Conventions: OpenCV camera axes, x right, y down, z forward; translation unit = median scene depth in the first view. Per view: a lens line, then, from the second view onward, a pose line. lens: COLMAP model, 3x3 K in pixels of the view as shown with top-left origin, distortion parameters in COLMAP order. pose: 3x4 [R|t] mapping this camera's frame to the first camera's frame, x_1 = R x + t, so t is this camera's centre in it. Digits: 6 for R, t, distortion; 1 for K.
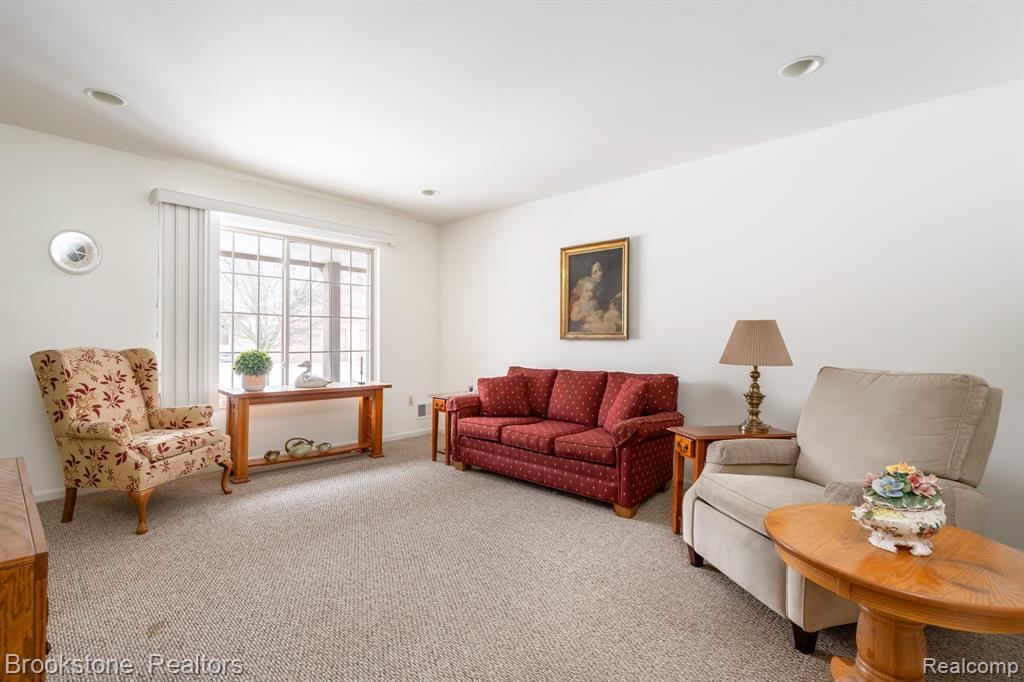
lens RADIAL K [[472.0, 0, 508.7], [0, 472.0, 336.9], [0, 0, 1]] dist [-0.002726, 0.000019]
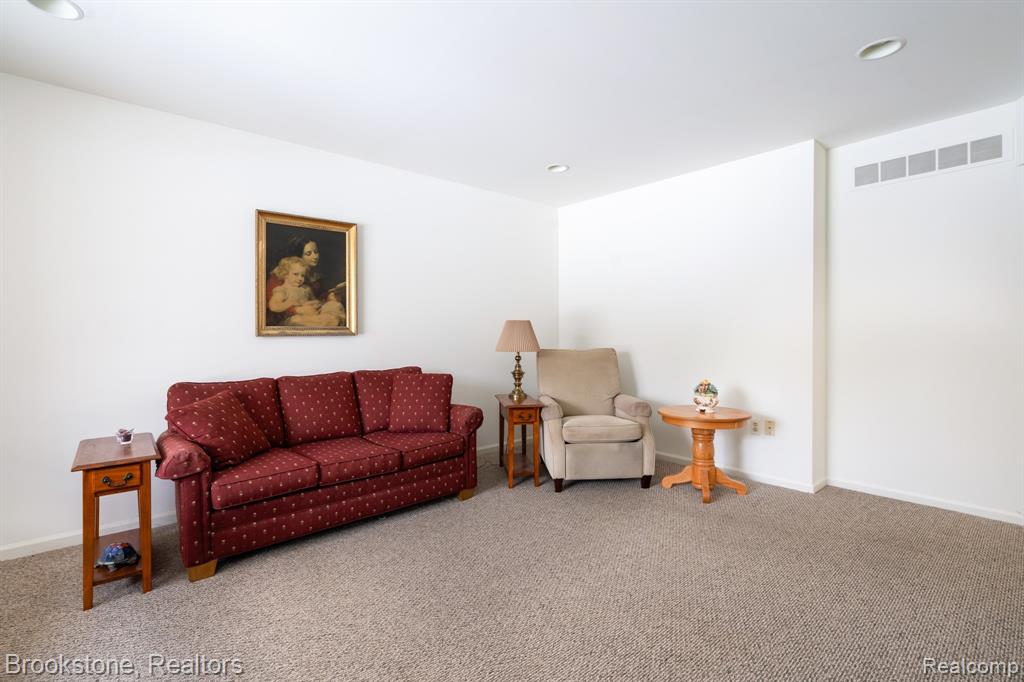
lens RADIAL K [[472.0, 0, 508.7], [0, 472.0, 336.9], [0, 0, 1]] dist [-0.002726, 0.000019]
pose [[0.100975, -0.018730, 0.994713, -0.666495], [0.001240, 0.999824, 0.018700, -0.008263], [-0.994888, -0.000655, 0.100980, 0.647702]]
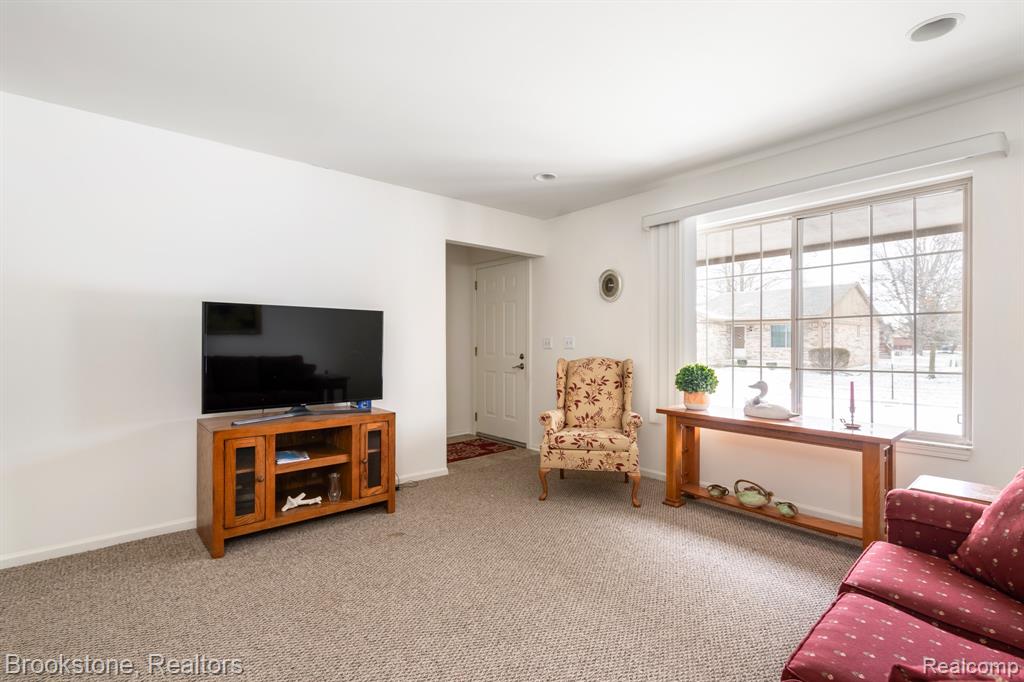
lens RADIAL K [[480.1, 0, 512.0], [0, 480.1, 341.0], [0, 0, 1]] dist [-0.002273, -0.000126]
pose [[-0.128824, -0.010959, -0.991607, 0.405778], [0.010405, 0.999869, -0.012402, -0.007365], [0.991613, -0.011916, -0.128693, 0.788831]]
